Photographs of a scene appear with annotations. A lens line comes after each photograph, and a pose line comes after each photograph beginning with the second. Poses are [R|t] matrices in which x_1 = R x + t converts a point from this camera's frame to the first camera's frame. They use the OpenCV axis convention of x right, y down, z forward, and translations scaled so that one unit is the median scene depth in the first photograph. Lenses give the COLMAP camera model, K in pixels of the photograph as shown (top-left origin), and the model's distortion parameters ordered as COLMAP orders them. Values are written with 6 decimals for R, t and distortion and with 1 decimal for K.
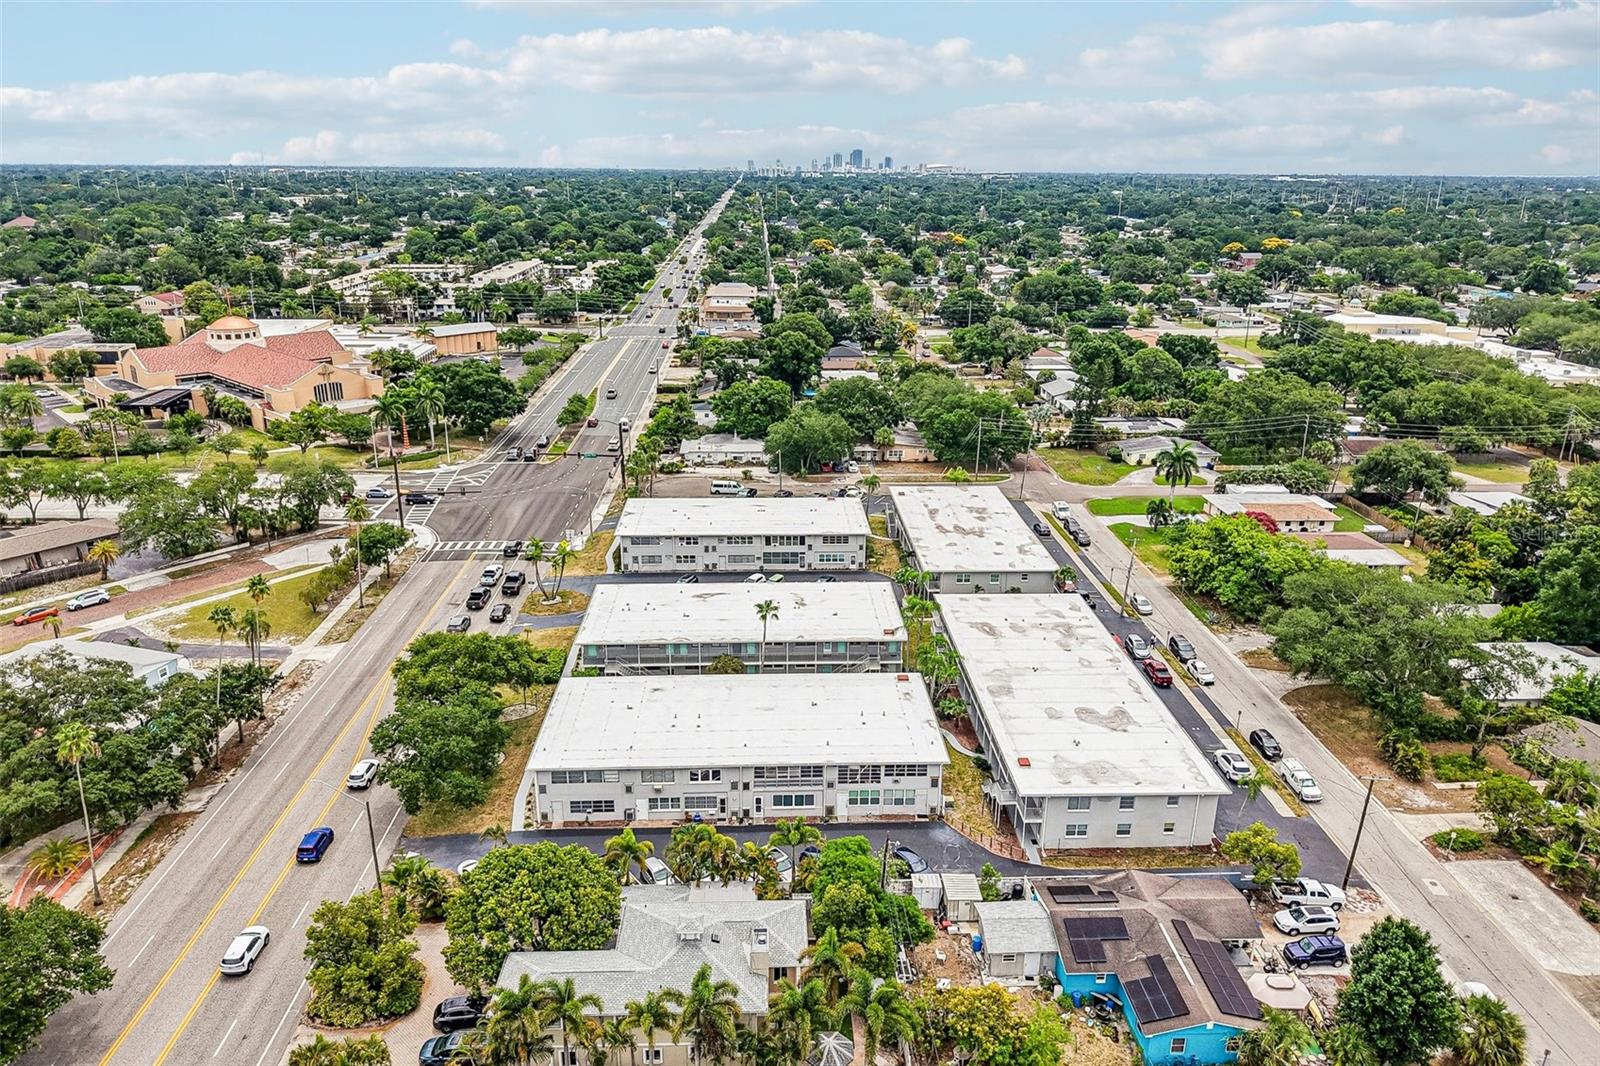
lens RADIAL K [[1064.3, 0, 800.0], [0, 1064.3, 533.0], [0, 0, 1]] dist [0.036901, -0.045940]
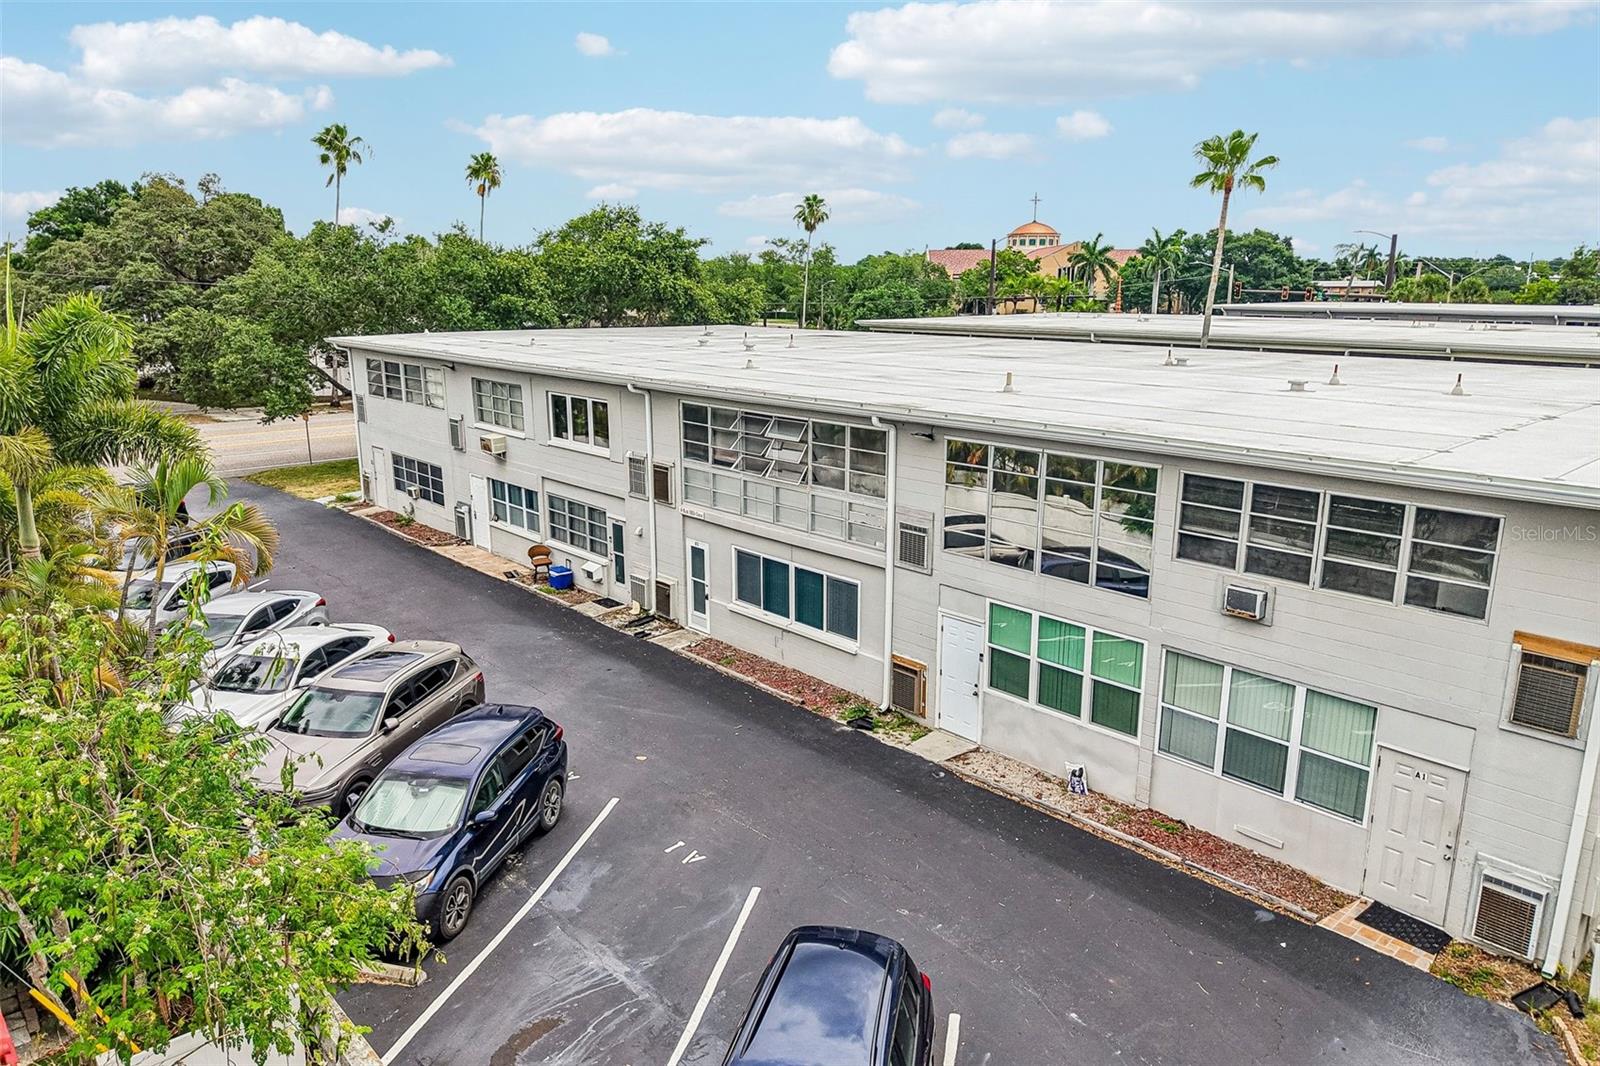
lens RADIAL K [[1059.7, 0, 800.0], [0, 1059.7, 533.0], [0, 0, 1]] dist [0.102000, -0.159184]
pose [[0.641363, 0.174043, -0.747237, 0.102083], [-0.246331, 0.969080, 0.014285, 0.149550], [0.726619, 0.174906, 0.664405, 0.540816]]
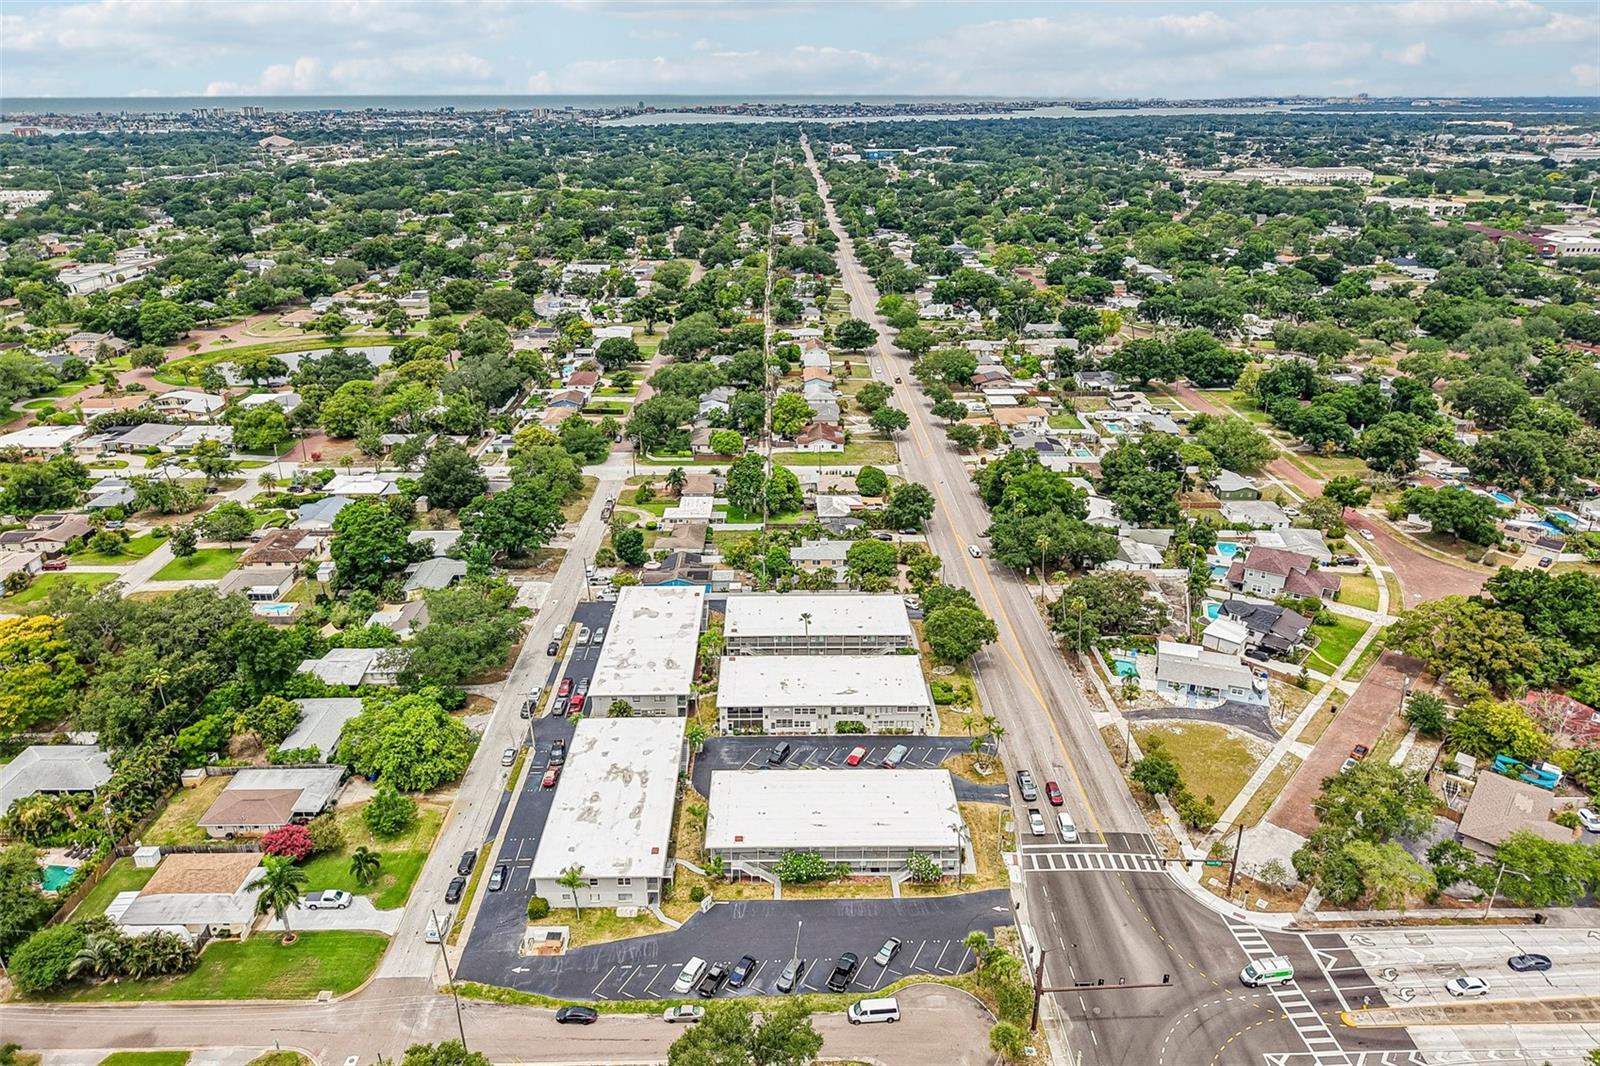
lens RADIAL K [[1064.3, 0, 800.0], [0, 1064.3, 533.0], [0, 0, 1]] dist [0.036901, -0.045940]
pose [[-0.999783, -0.013798, 0.015627, -0.036888], [-0.000129, 0.753681, 0.657241, -0.910092], [-0.020846, 0.657096, -0.753519, 1.687737]]
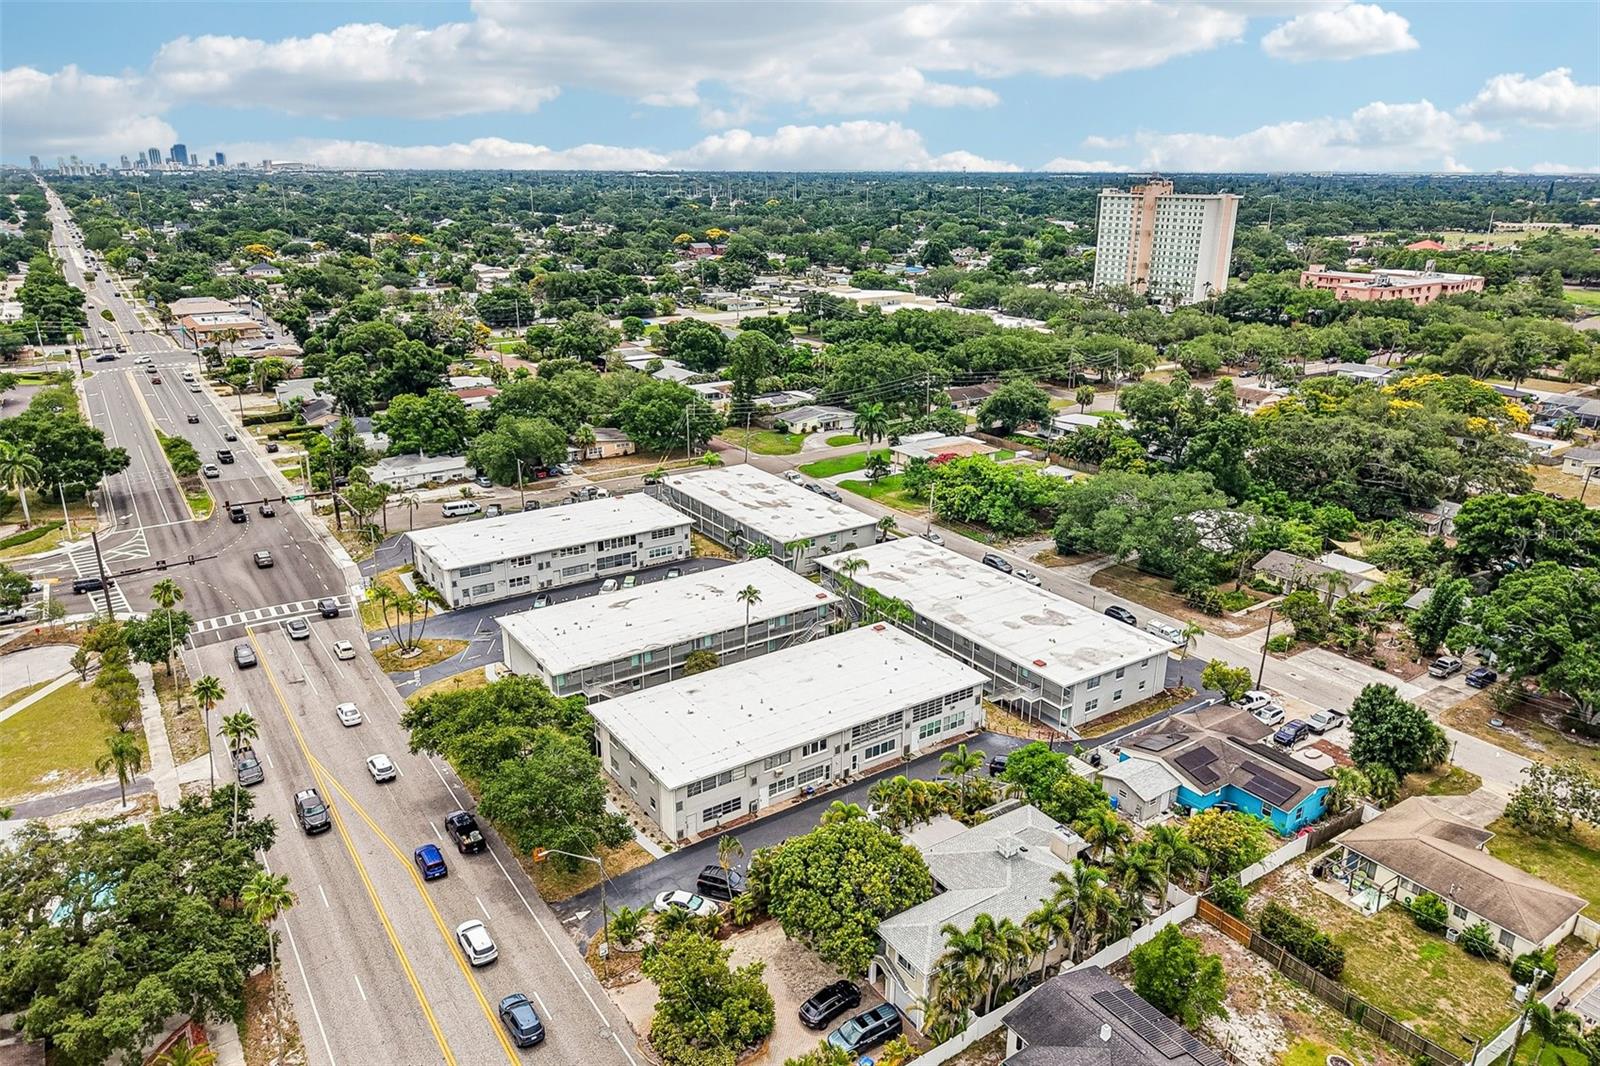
lens RADIAL K [[1064.3, 0, 800.0], [0, 1064.3, 533.0], [0, 0, 1]] dist [0.036901, -0.045940]
pose [[0.850298, -0.174213, 0.496632, -0.367254], [0.173059, 0.983703, 0.048773, -0.021174], [-0.497035, 0.044475, 0.866590, 0.056581]]
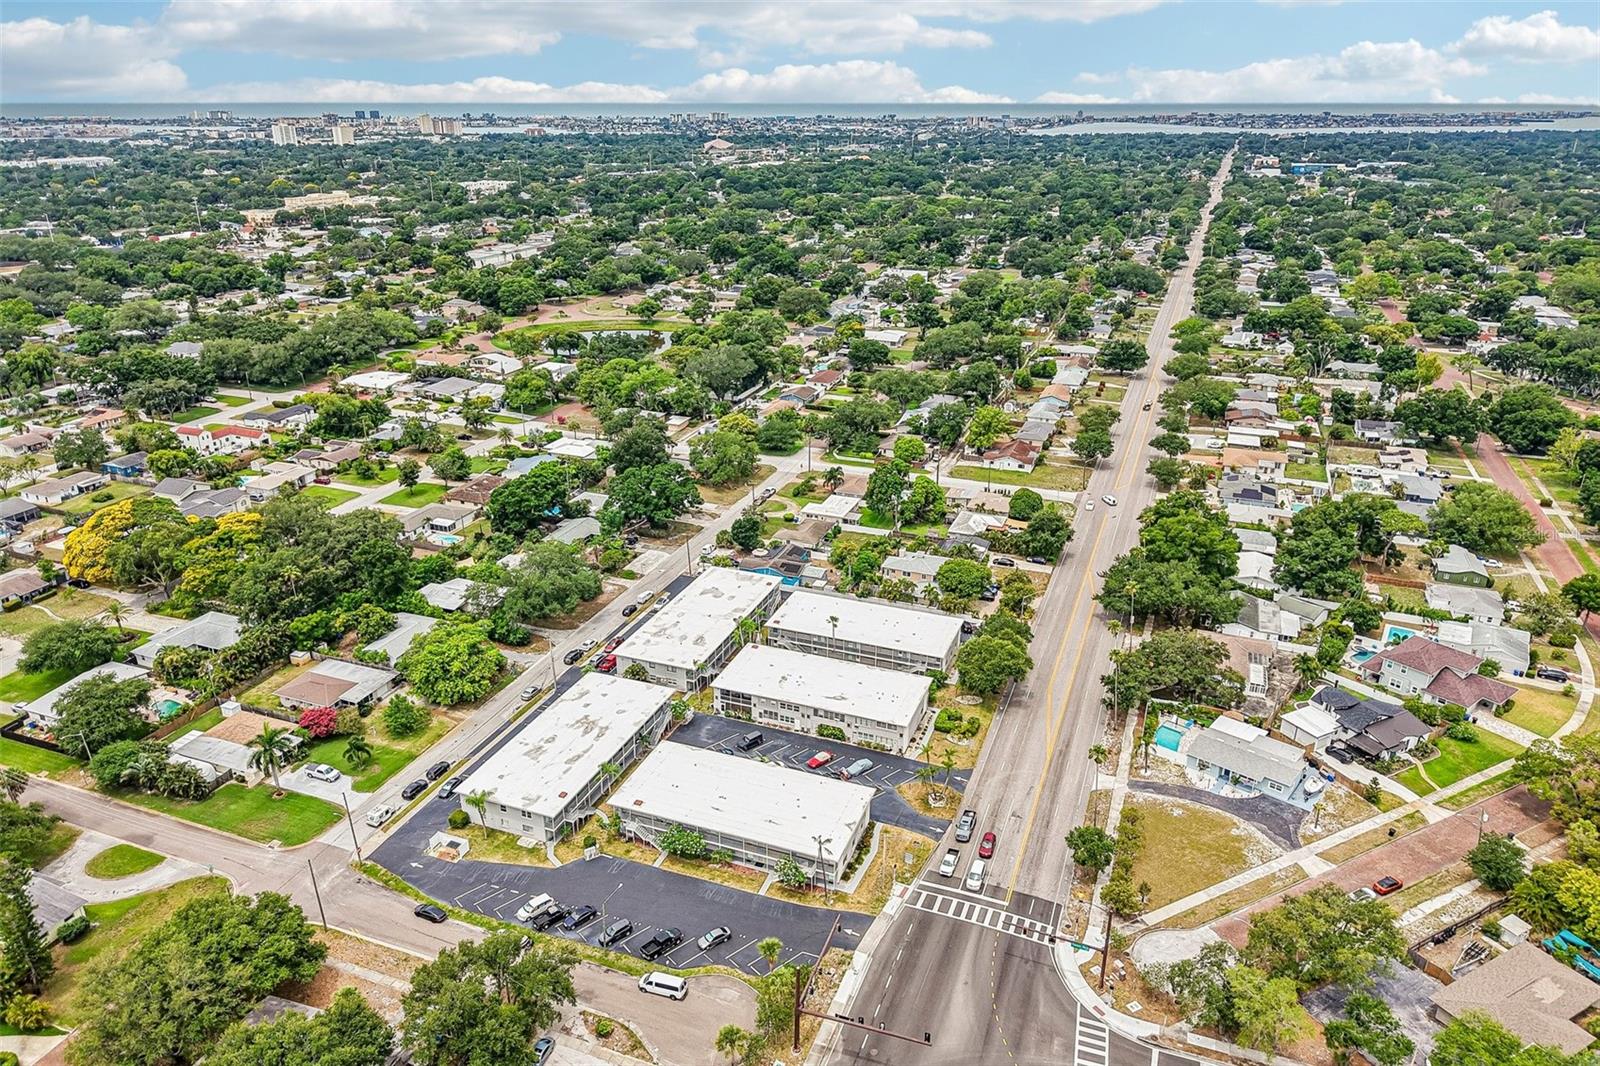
lens RADIAL K [[1064.3, 0, 800.0], [0, 1064.3, 533.0], [0, 0, 1]] dist [0.036901, -0.045940]
pose [[-0.920459, -0.156336, 0.358210, -0.454688], [0.115553, 0.766688, 0.631536, -0.895956], [-0.373367, 0.622695, -0.687639, 1.627625]]
